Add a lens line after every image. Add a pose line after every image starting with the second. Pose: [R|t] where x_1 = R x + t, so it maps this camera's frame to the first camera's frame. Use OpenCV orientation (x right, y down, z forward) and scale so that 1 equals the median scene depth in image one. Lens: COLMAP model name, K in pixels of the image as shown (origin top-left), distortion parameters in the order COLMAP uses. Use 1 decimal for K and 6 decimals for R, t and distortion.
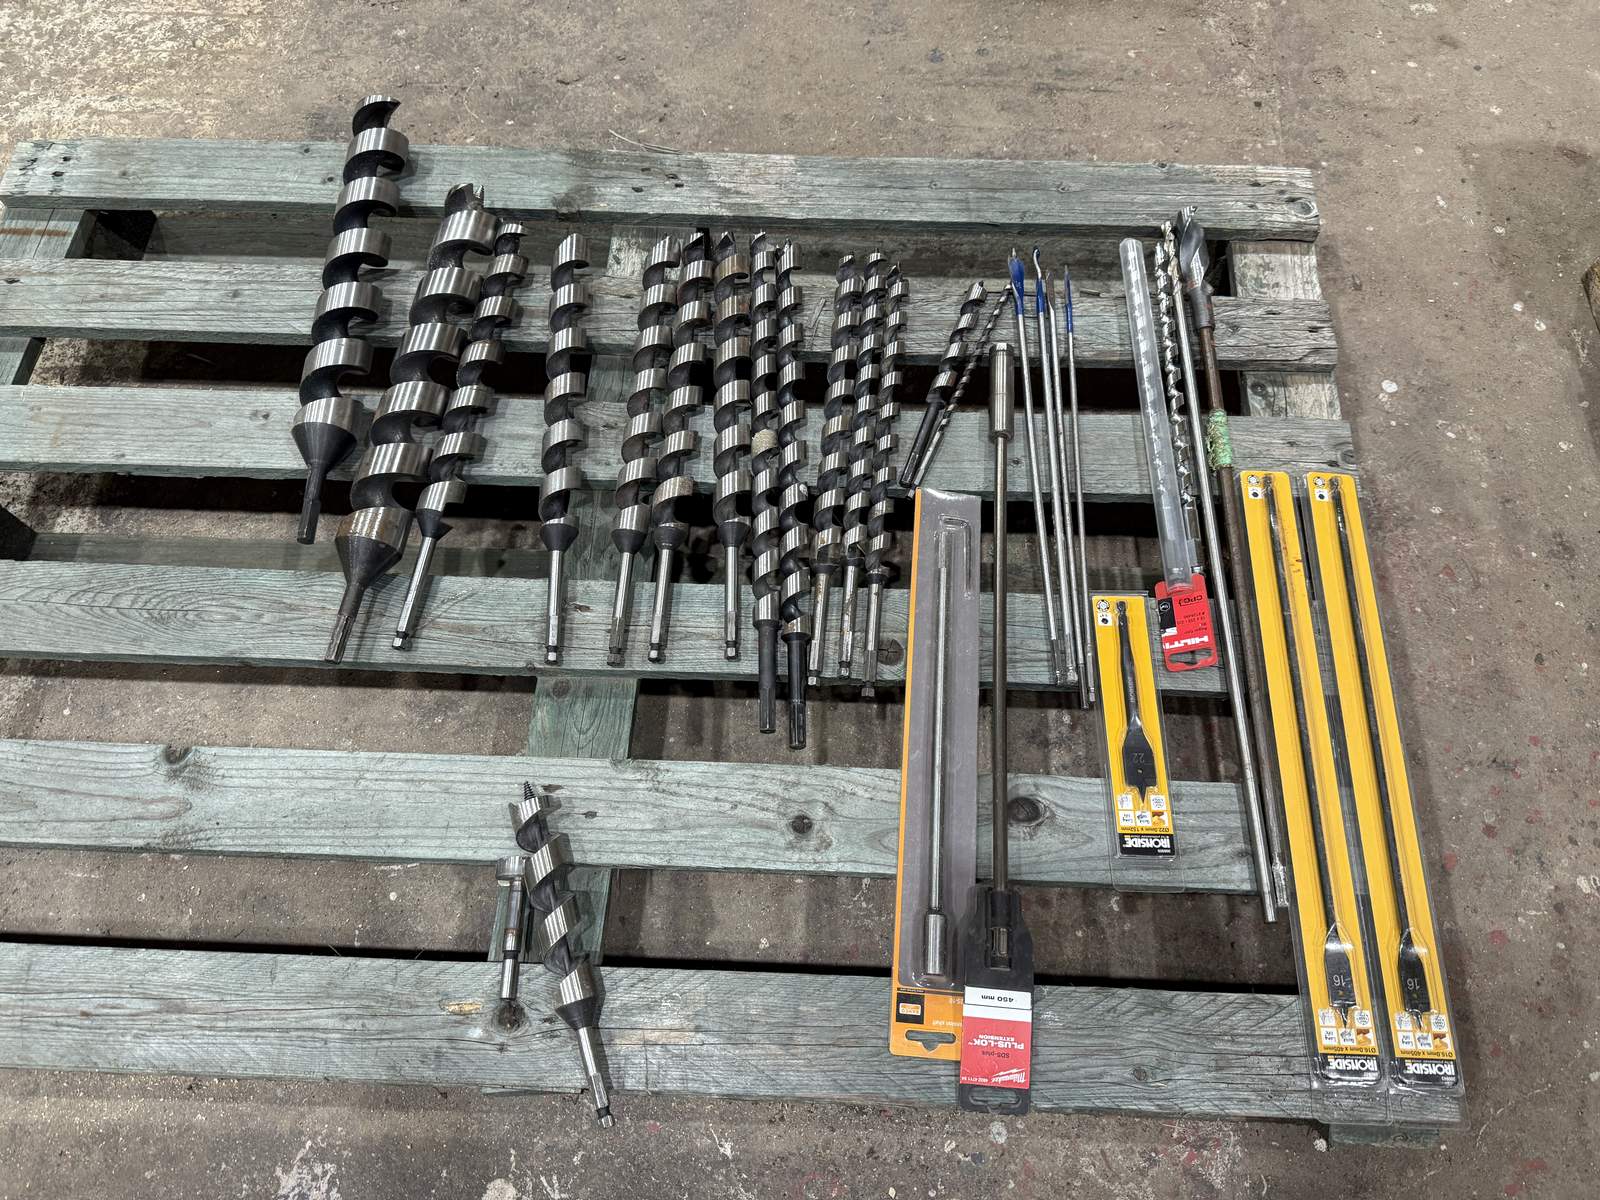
lens RADIAL K [[1161.5, 0, 797.0], [0, 1161.5, 599.3], [0, 0, 1]] dist [0.064180, -0.094002]
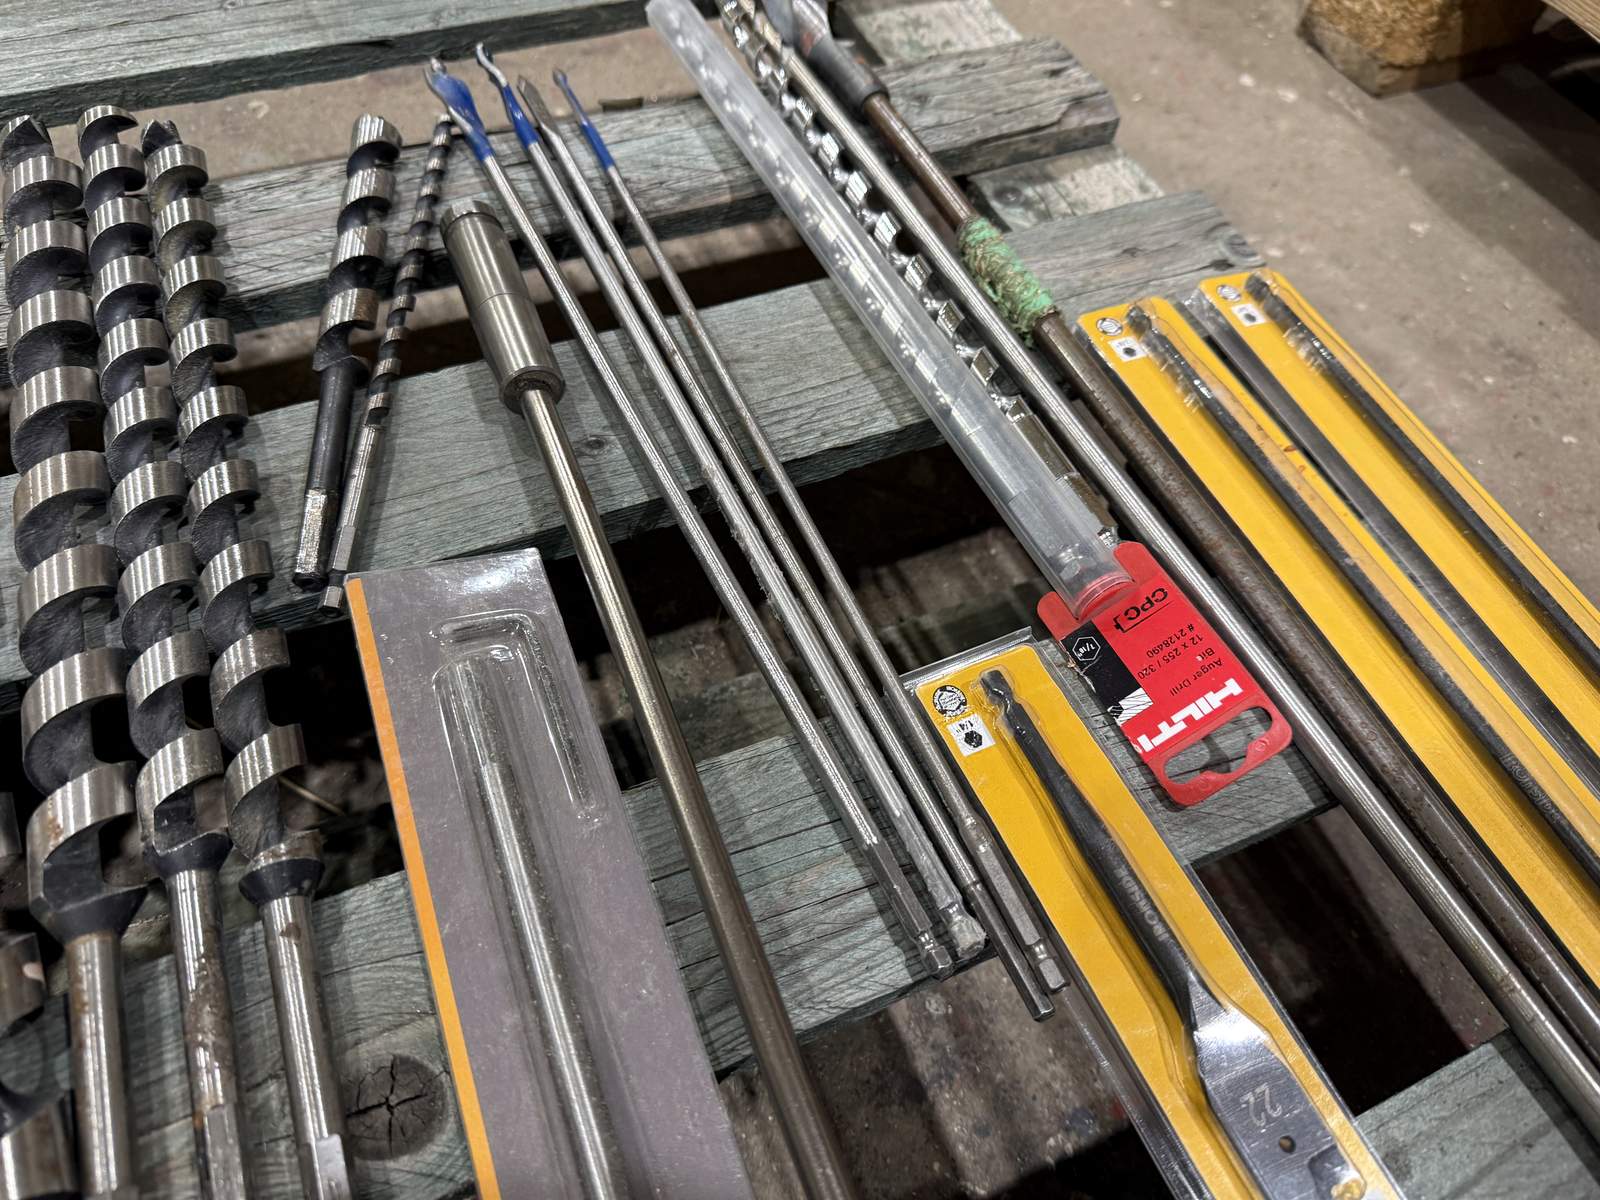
lens RADIAL K [[1161.5, 0, 803.6], [0, 1161.5, 600.8], [0, 0, 1]] dist [0.064180, -0.094002]
pose [[0.892349, -0.319595, 0.318704, 0.117004], [0.367049, 0.924773, -0.100353, -0.004187], [-0.262657, 0.206530, 0.942527, 0.666856]]
